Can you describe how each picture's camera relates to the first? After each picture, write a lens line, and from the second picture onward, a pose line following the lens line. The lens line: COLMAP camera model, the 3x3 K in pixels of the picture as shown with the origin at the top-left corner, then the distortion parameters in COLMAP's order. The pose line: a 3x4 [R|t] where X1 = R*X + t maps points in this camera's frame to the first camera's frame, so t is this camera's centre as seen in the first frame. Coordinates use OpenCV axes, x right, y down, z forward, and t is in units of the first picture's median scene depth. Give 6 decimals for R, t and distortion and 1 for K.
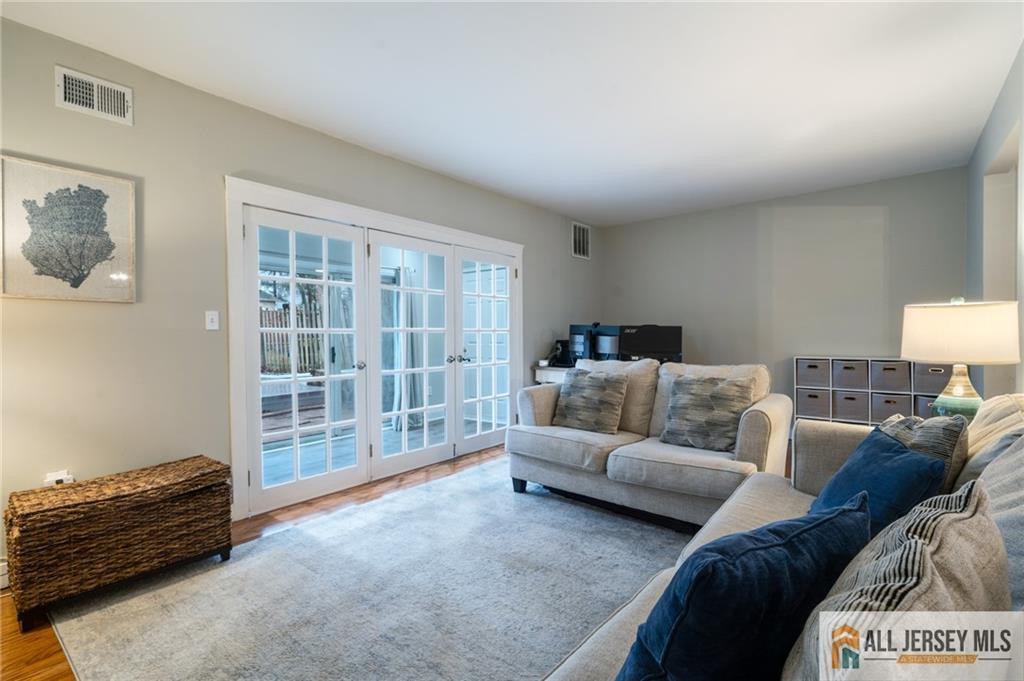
lens RADIAL K [[457.7, 0, 516.1], [0, 457.7, 341.1], [0, 0, 1]] dist [-0.003900, -0.000095]
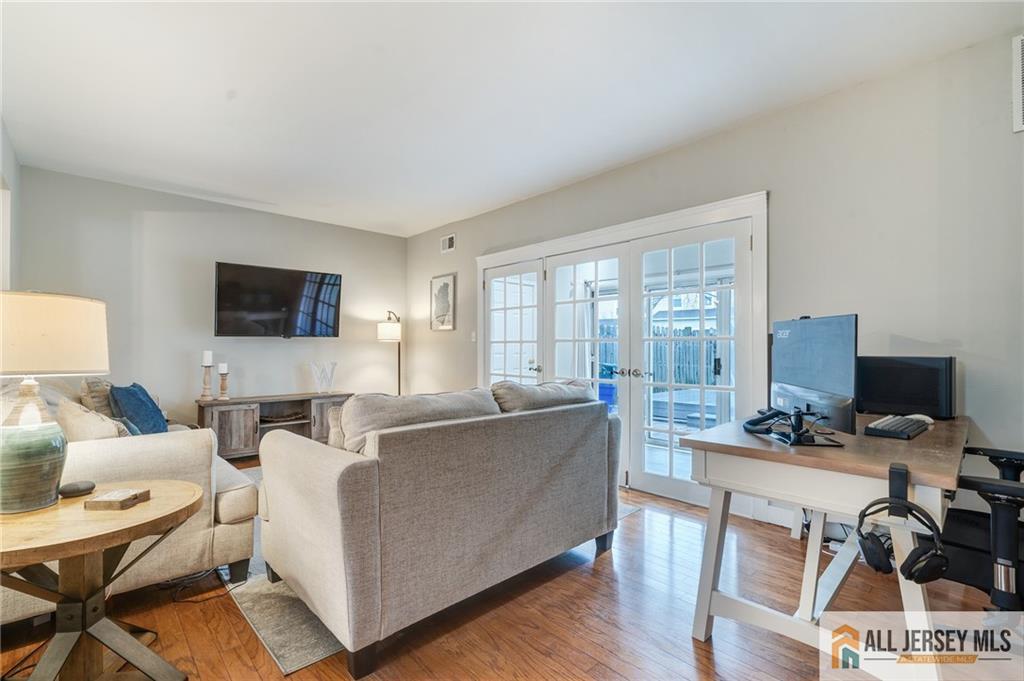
lens RADIAL K [[457.7, 0, 514.8], [0, 457.7, 338.6], [0, 0, 1]] dist [-0.003900, -0.000095]
pose [[-0.130393, -0.006288, -0.991442, 1.135330], [-0.007904, 0.999955, -0.005303, -0.027609], [0.991431, 0.007145, -0.130437, 1.361813]]
